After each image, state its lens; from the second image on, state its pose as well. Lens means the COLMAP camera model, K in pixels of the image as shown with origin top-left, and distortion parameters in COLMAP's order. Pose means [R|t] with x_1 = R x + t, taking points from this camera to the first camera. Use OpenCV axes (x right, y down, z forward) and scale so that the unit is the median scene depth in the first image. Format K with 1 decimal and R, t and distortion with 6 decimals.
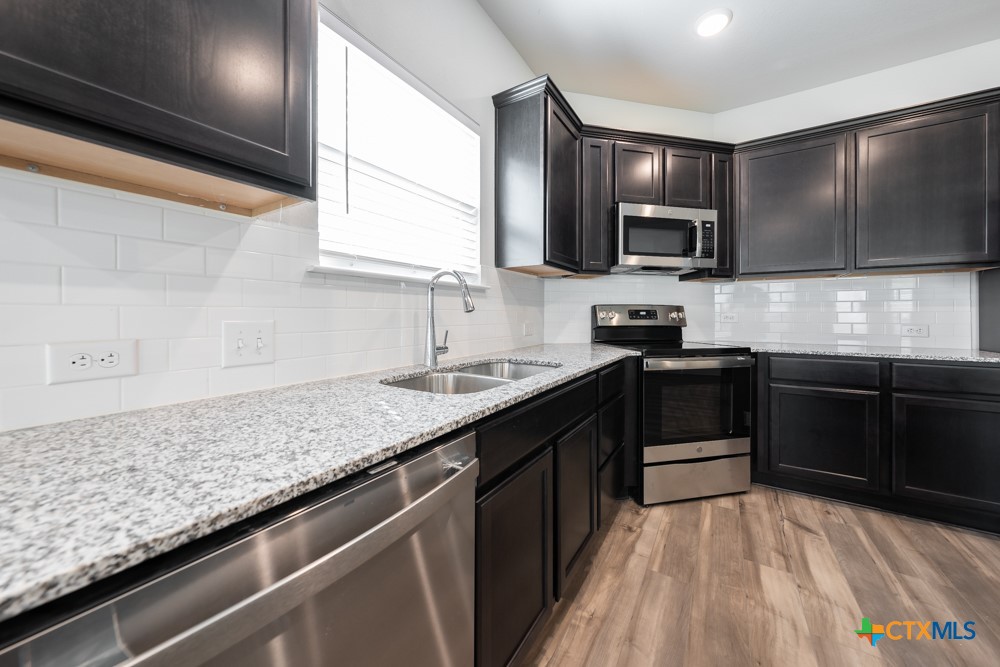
lens RADIAL K [[347.3, 0, 501.5], [0, 347.3, 317.8], [0, 0, 1]] dist [-0.005480, 0.000175]
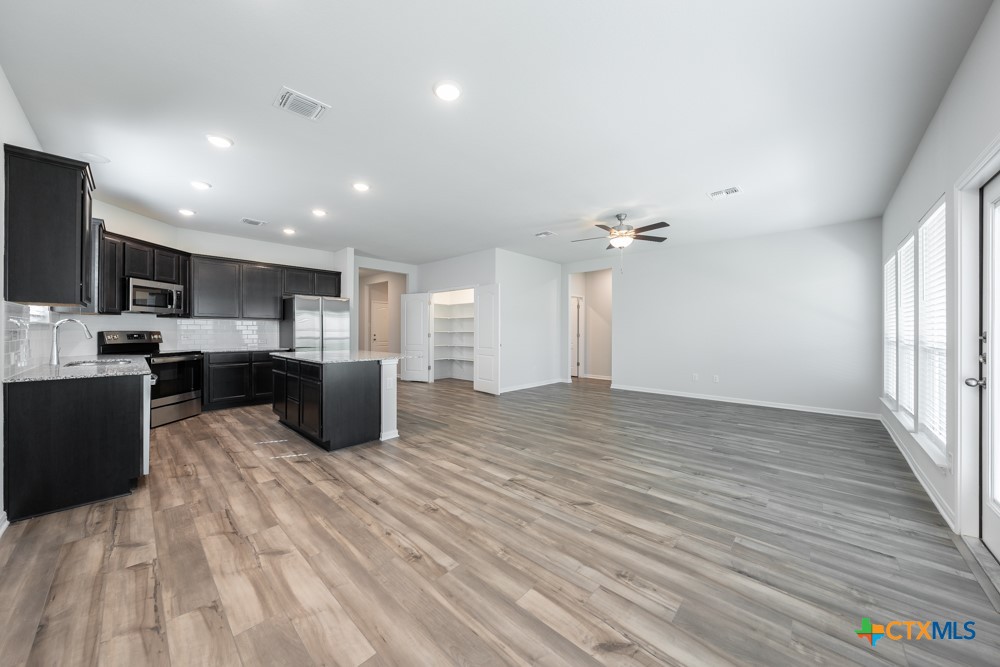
lens RADIAL K [[347.3, 0, 491.9], [0, 347.3, 328.2], [0, 0, 1]] dist [-0.005480, 0.000175]
pose [[0.188702, 0.005578, 0.982018, -1.264731], [0.004705, 0.999967, -0.006584, -0.041082], [-0.982023, 0.005863, 0.188670, -1.436244]]
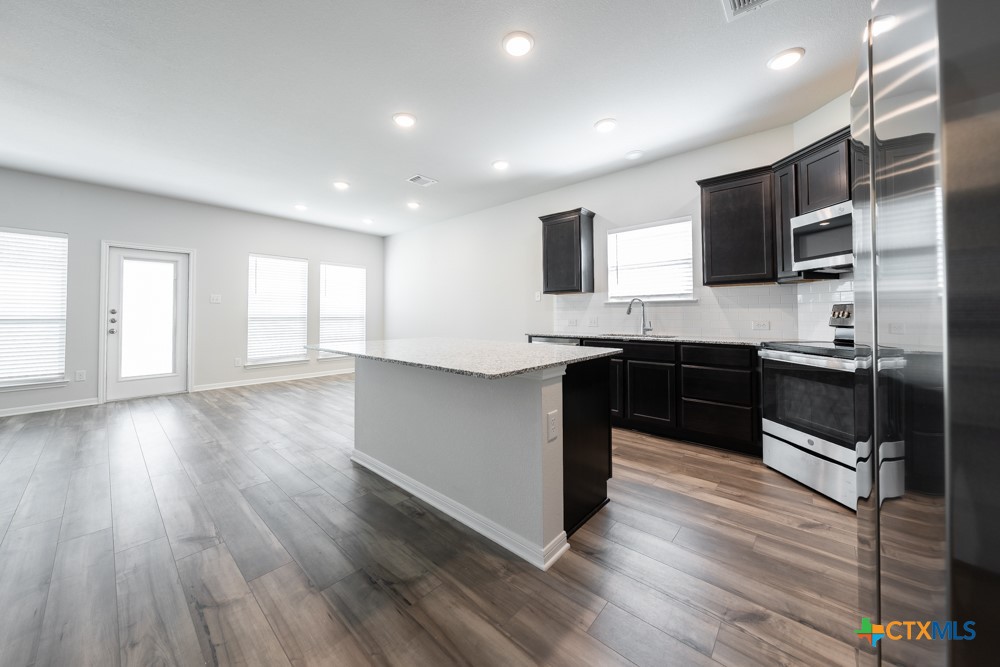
lens RADIAL K [[347.3, 0, 492.1], [0, 347.3, 306.6], [0, 0, 1]] dist [-0.005480, 0.000175]
pose [[-0.167932, -0.023575, -0.985517, 1.836556], [-0.005260, 0.999721, -0.023018, -0.003740], [0.985785, 0.001318, -0.168009, 0.226996]]
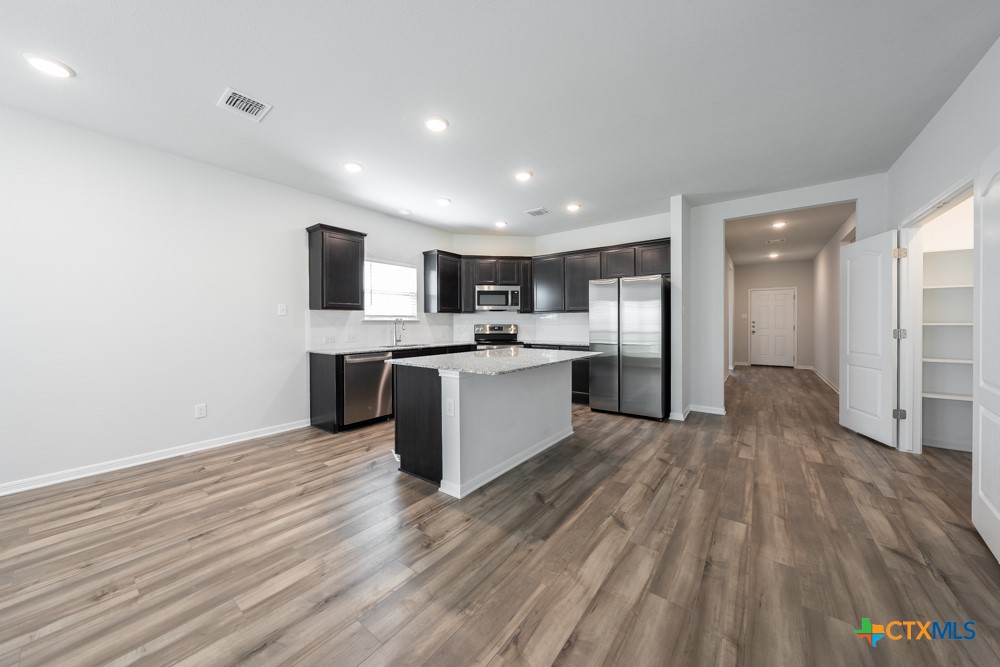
lens RADIAL K [[347.3, 0, 503.1], [0, 347.3, 325.1], [0, 0, 1]] dist [-0.005480, 0.000175]
pose [[0.996798, -0.005163, -0.079796, 0.830621], [0.004932, 0.999983, -0.003096, -0.033533], [0.079811, 0.002693, 0.996806, -1.716316]]
